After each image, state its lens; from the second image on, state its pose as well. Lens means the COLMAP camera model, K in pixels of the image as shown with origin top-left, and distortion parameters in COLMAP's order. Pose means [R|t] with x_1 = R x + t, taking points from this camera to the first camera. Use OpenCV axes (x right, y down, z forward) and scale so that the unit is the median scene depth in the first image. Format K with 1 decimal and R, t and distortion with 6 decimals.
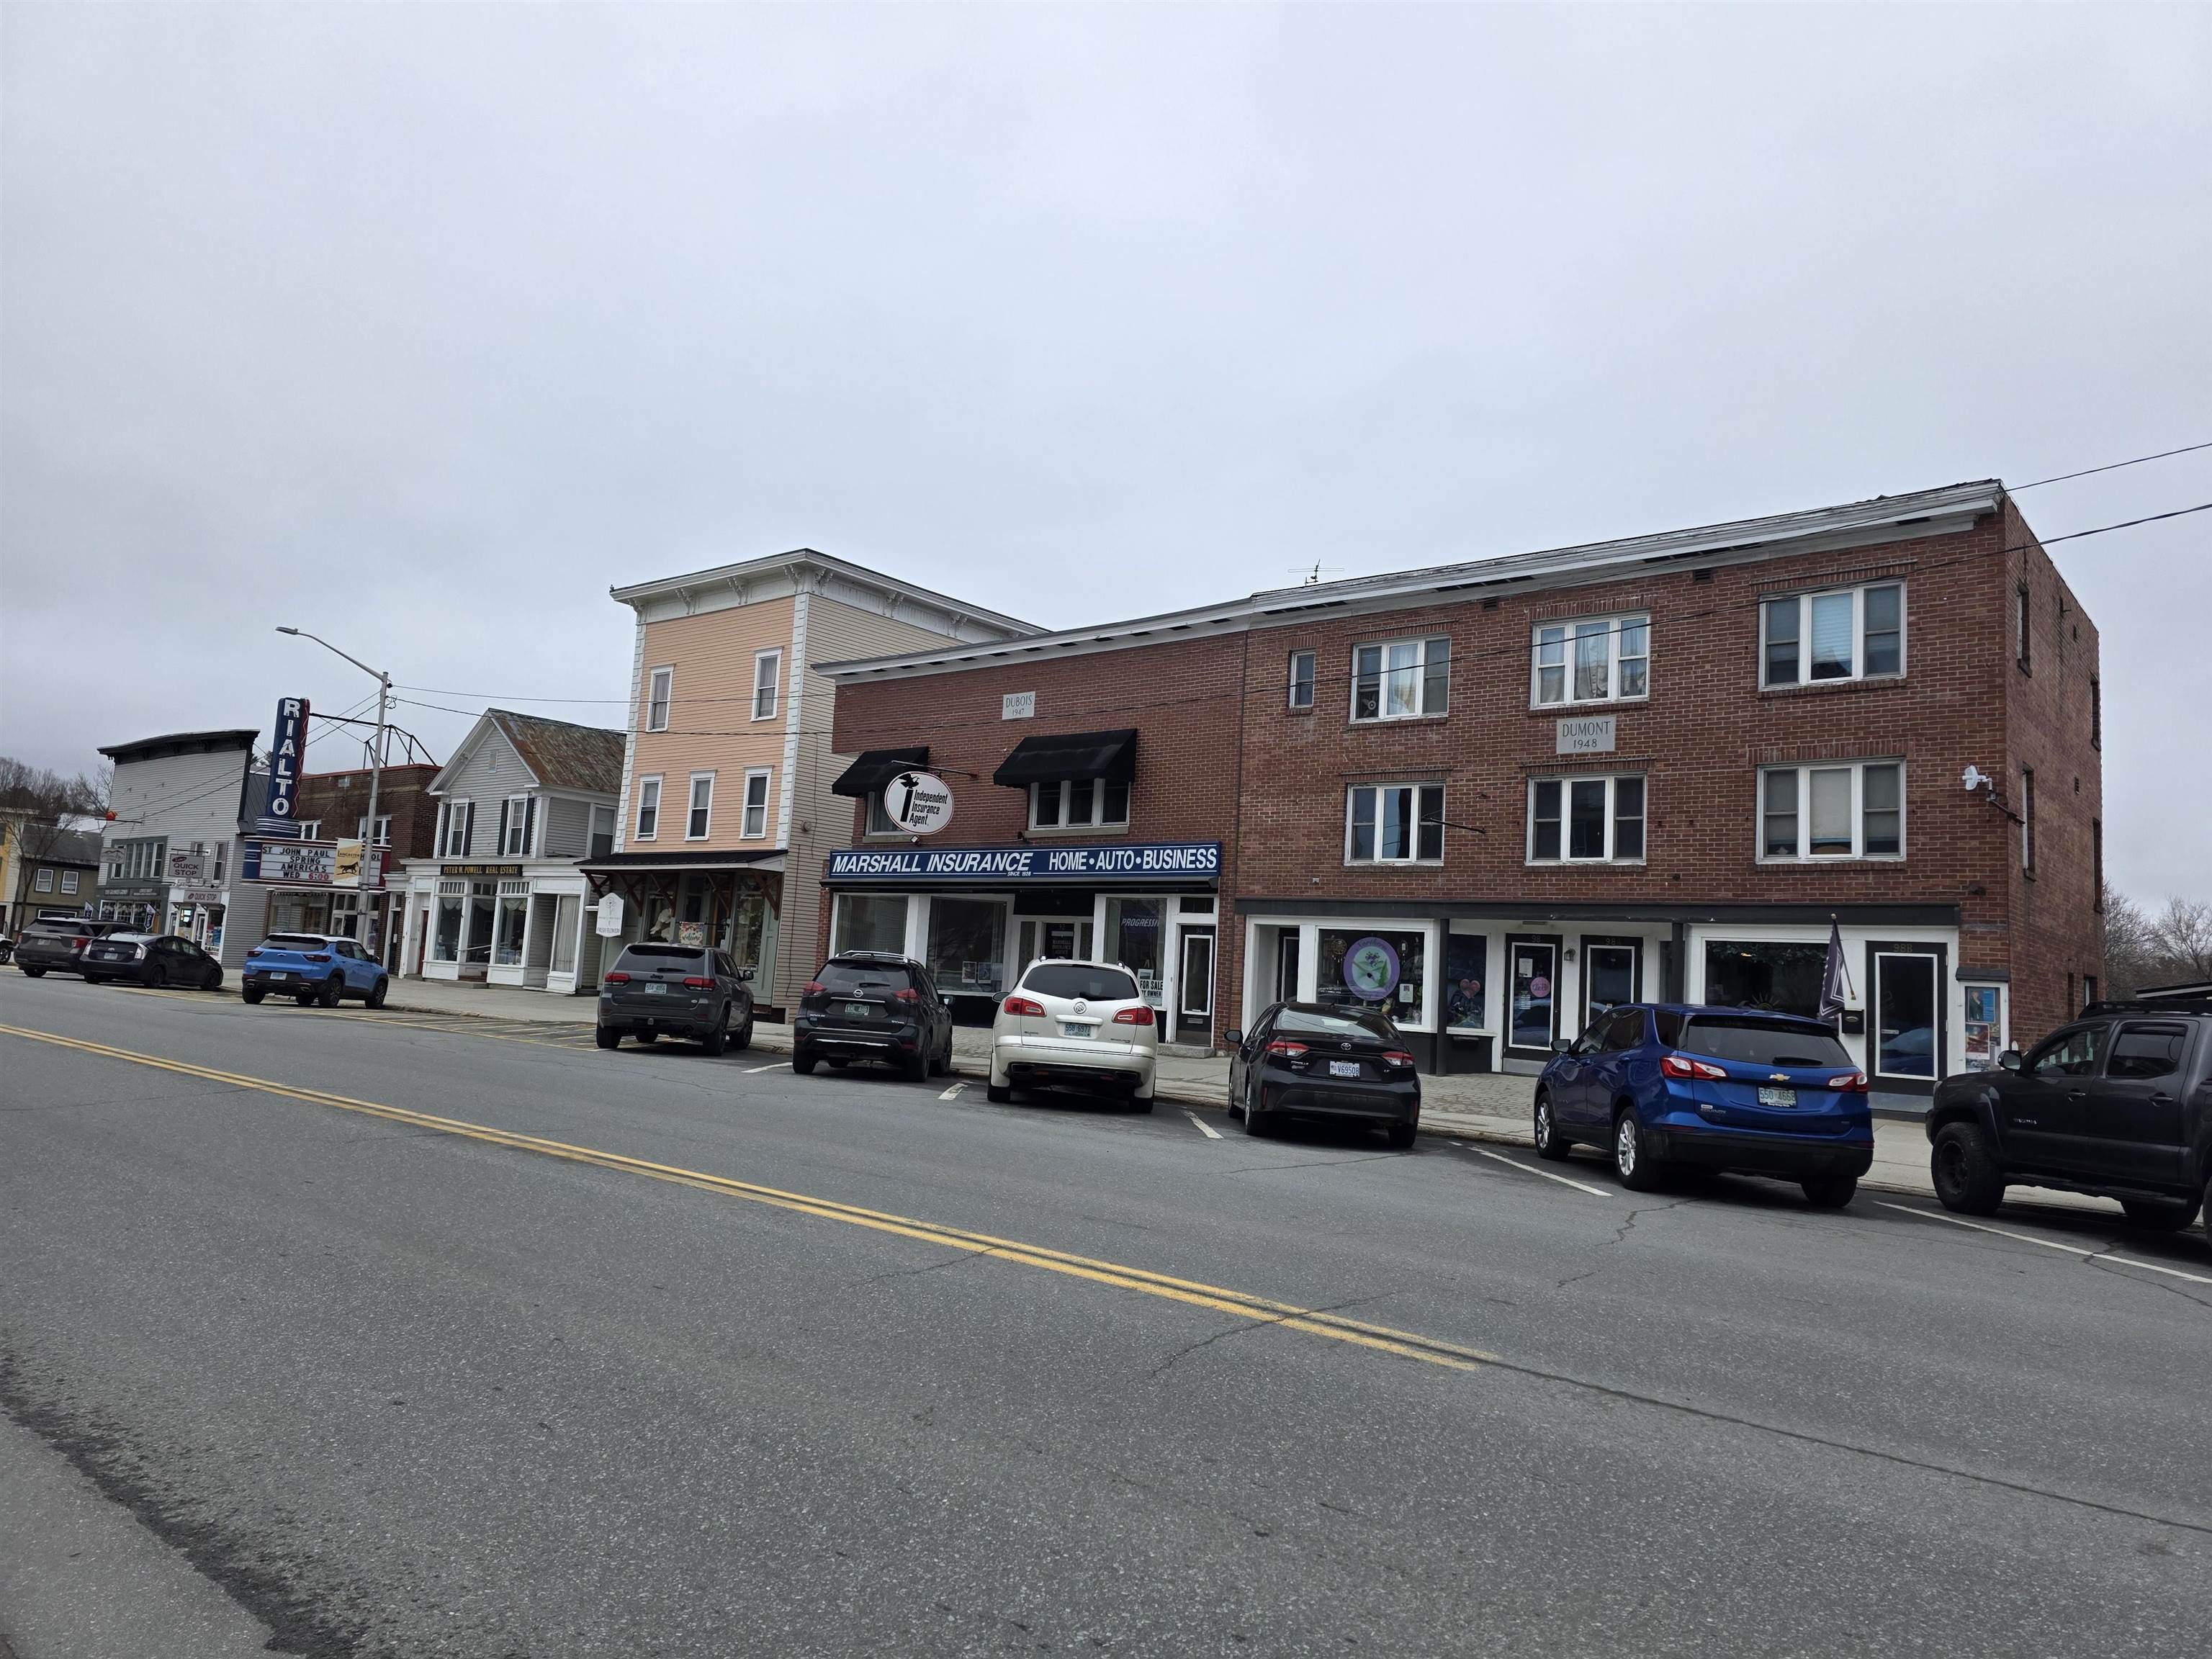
lens RADIAL K [[1513.6, 0, 1116.0], [0, 1513.6, 834.9], [0, 0, 1]] dist [0.108541, -0.150526]
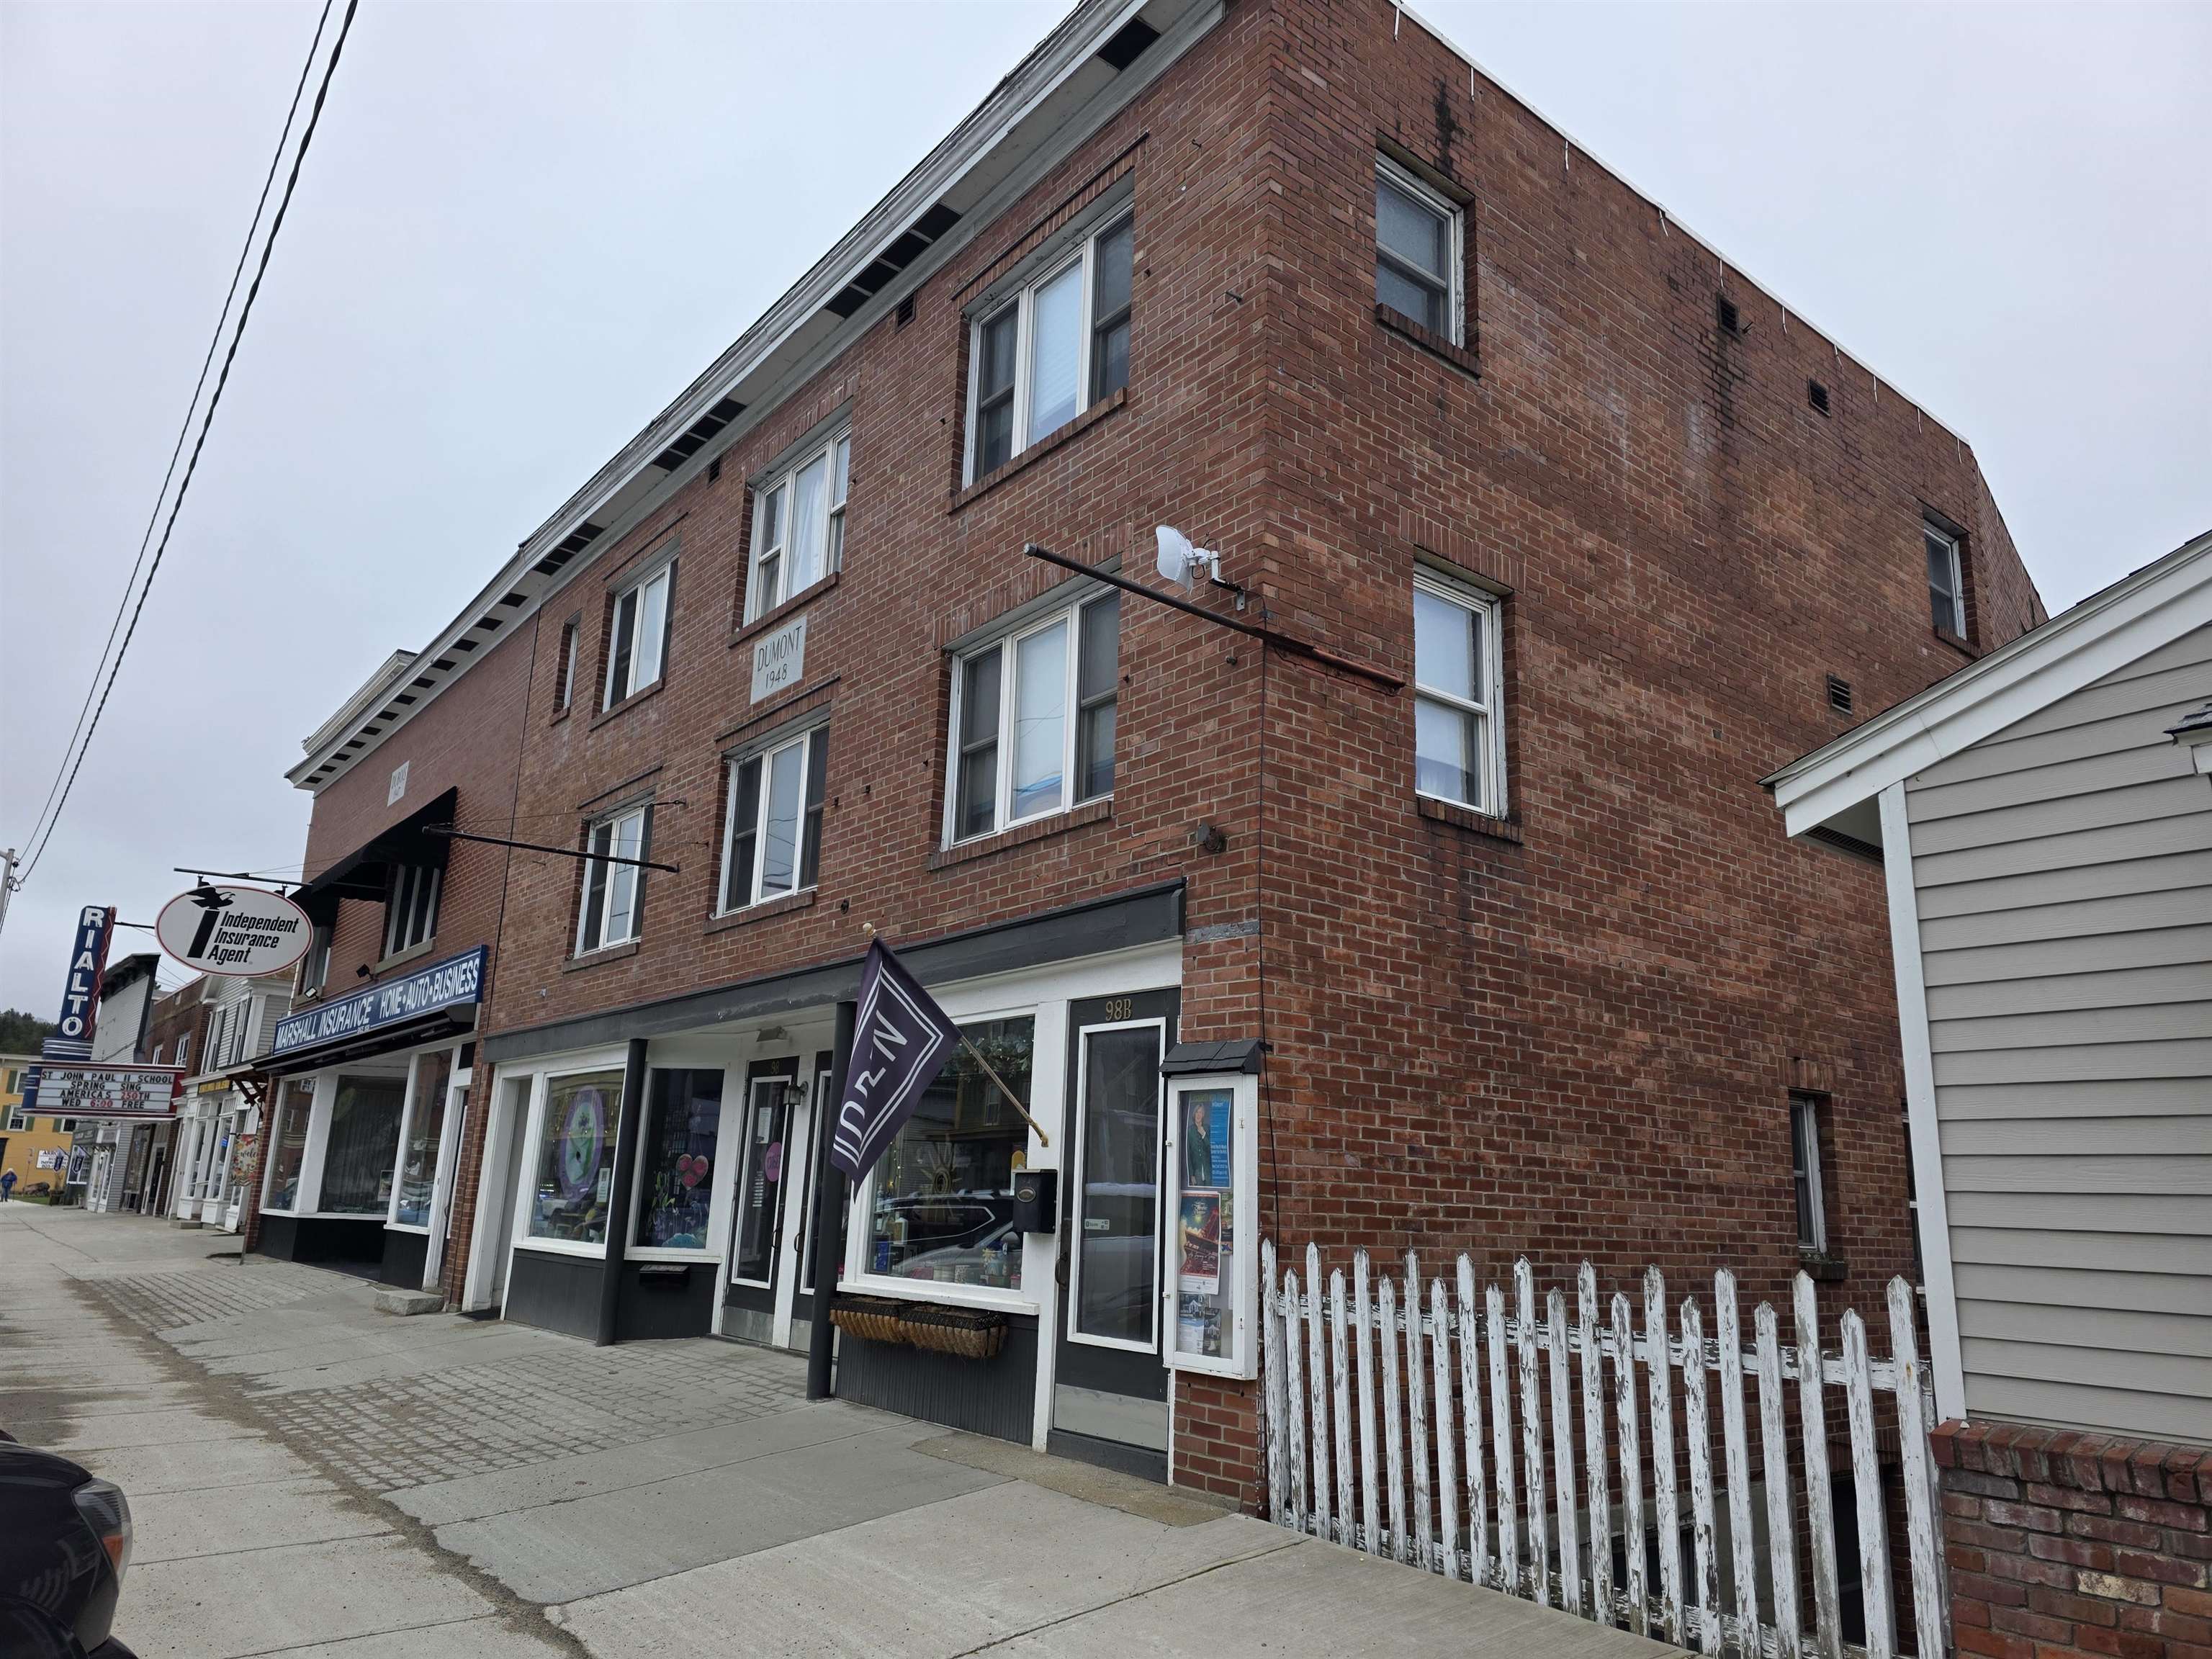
lens RADIAL K [[1491.9, 0, 1106.0], [0, 1491.9, 829.5], [0, 0, 1]] dist [0.117112, -0.140492]
pose [[0.978494, -0.069767, -0.194117, 0.508335], [0.038283, 0.986138, -0.161453, 0.077898], [0.202690, 0.150549, 0.967601, 0.529637]]
